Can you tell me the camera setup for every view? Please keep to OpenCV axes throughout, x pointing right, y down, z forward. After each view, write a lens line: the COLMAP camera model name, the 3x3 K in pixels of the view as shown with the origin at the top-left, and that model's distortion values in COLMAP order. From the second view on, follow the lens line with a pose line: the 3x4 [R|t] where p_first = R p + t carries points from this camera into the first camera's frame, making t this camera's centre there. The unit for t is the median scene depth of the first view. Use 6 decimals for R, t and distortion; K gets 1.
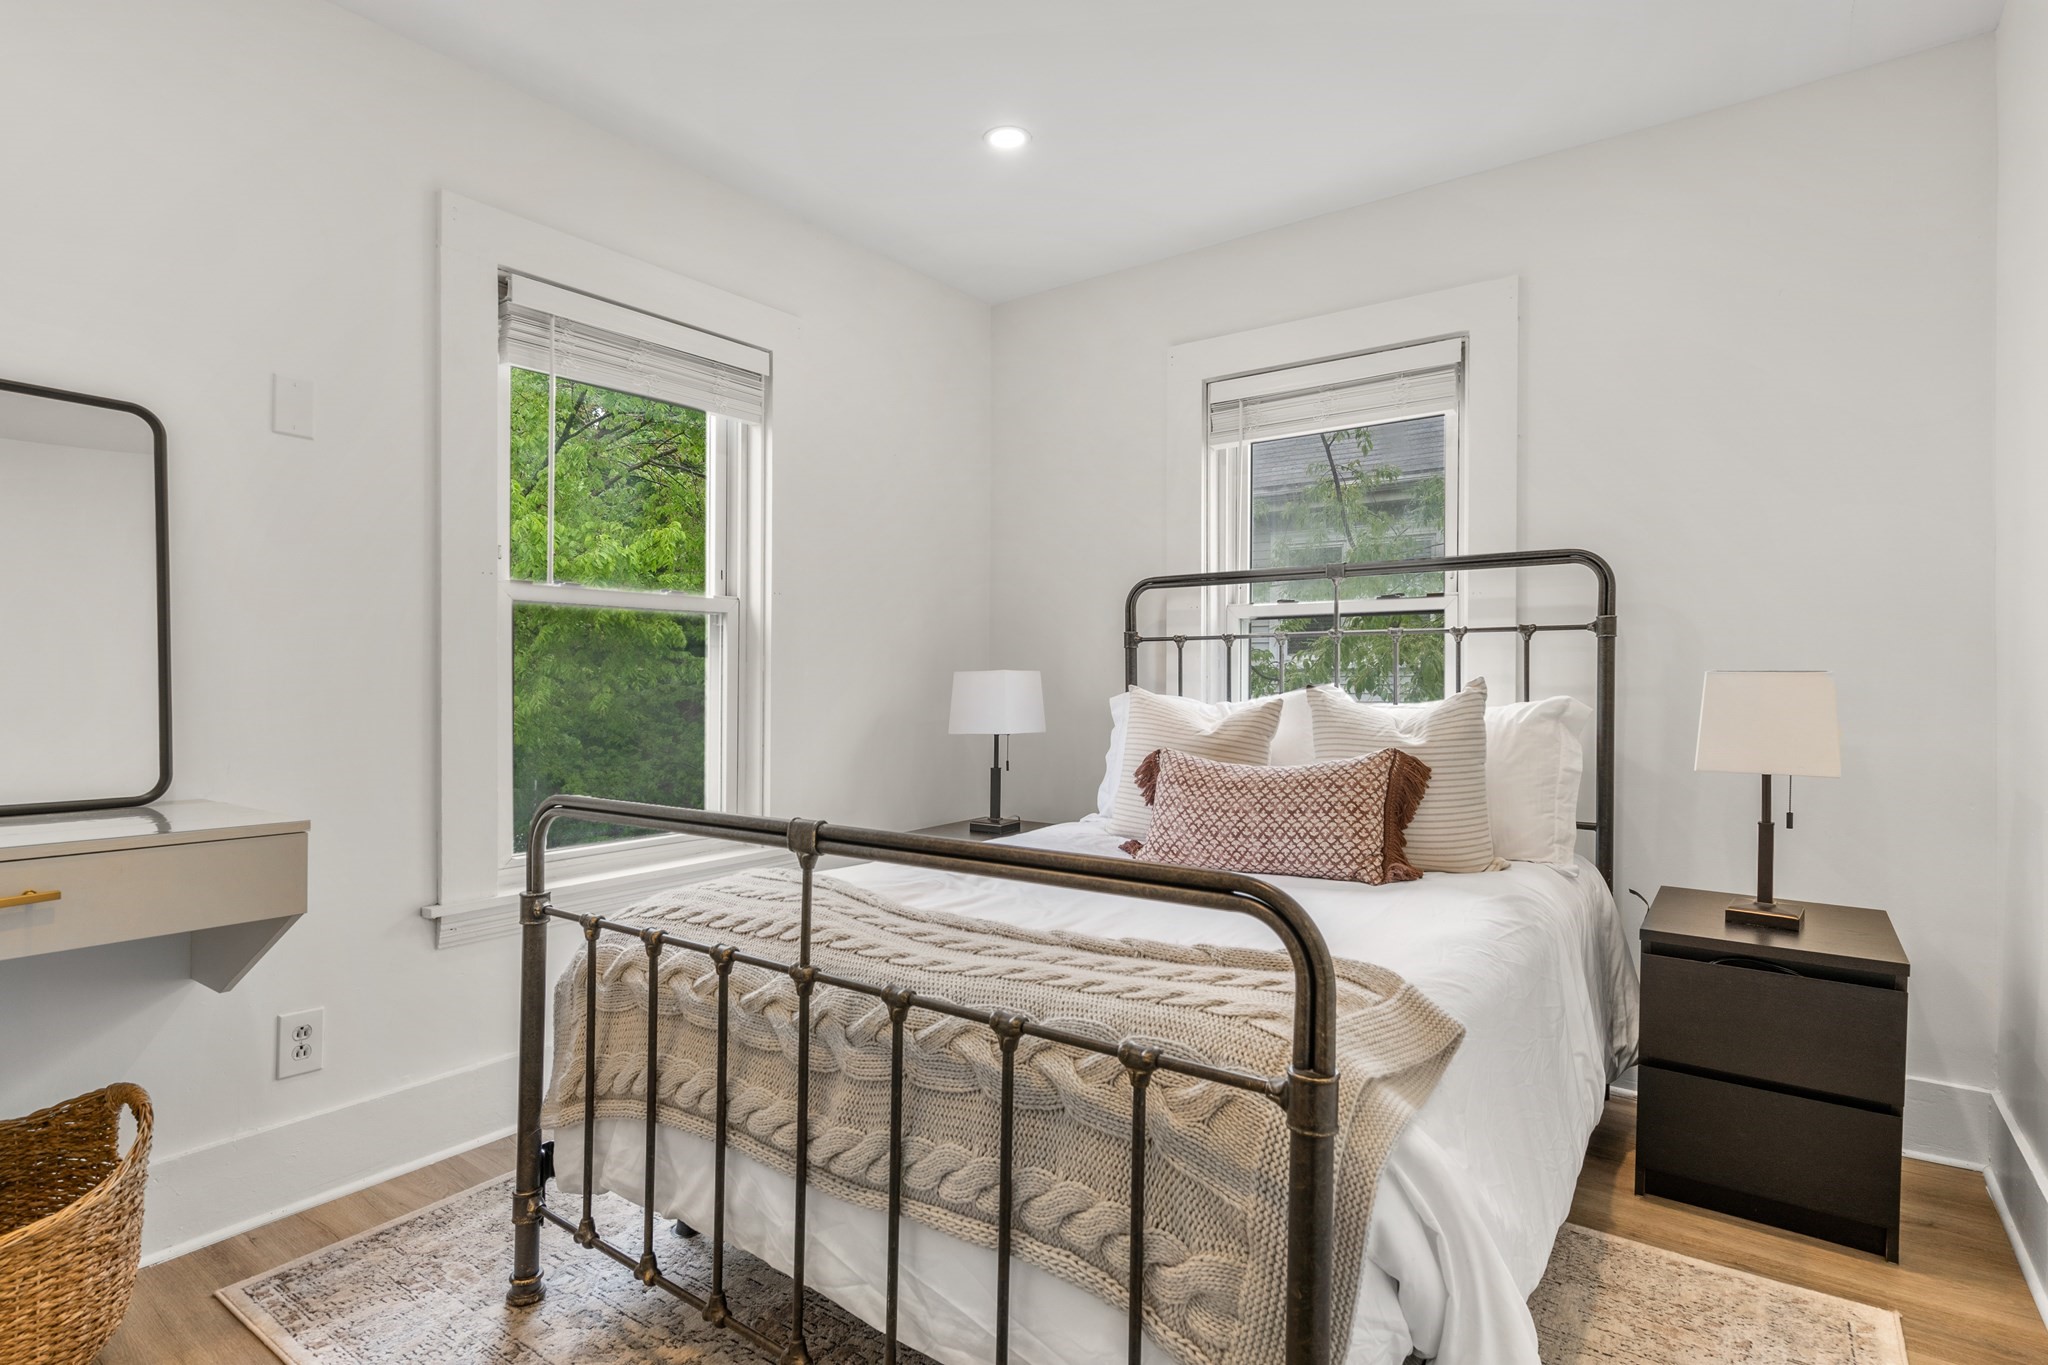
lens RADIAL K [[1031.9, 0, 1025.3], [0, 1031.9, 697.3], [0, 0, 1]] dist [0.001503, 0.001091]
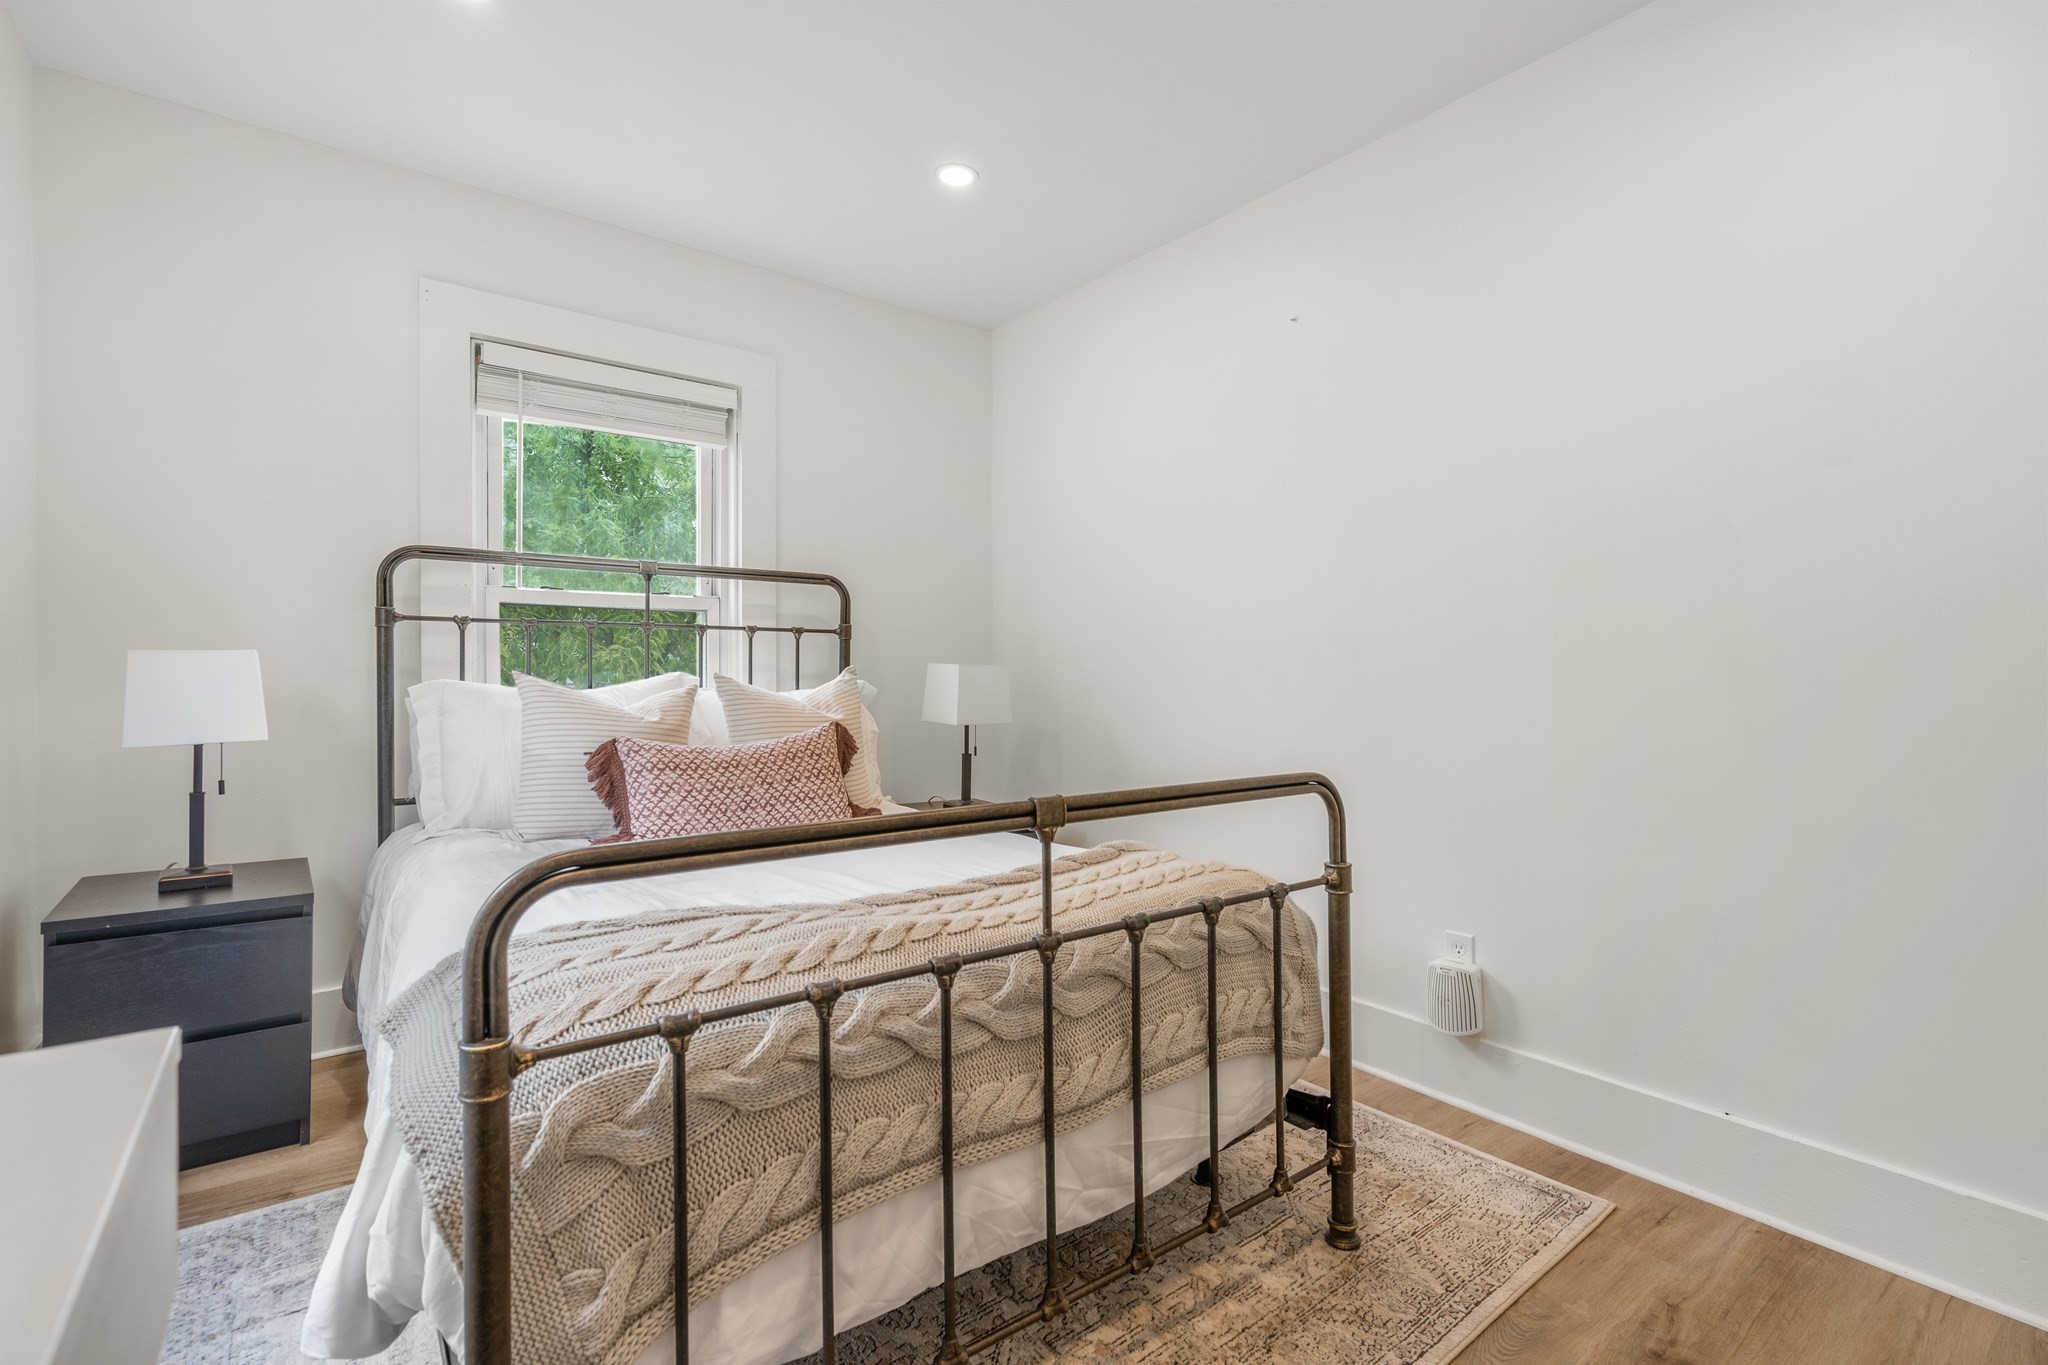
lens RADIAL K [[935.2, 0, 1015.1], [0, 935.2, 676.3], [0, 0, 1]] dist [-0.004827, 0.000368]
pose [[0.270554, -0.000673, 0.962705, -0.670634], [0.010811, 0.999939, -0.002339, -0.001361], [-0.962644, 0.011041, 0.270544, 0.451633]]
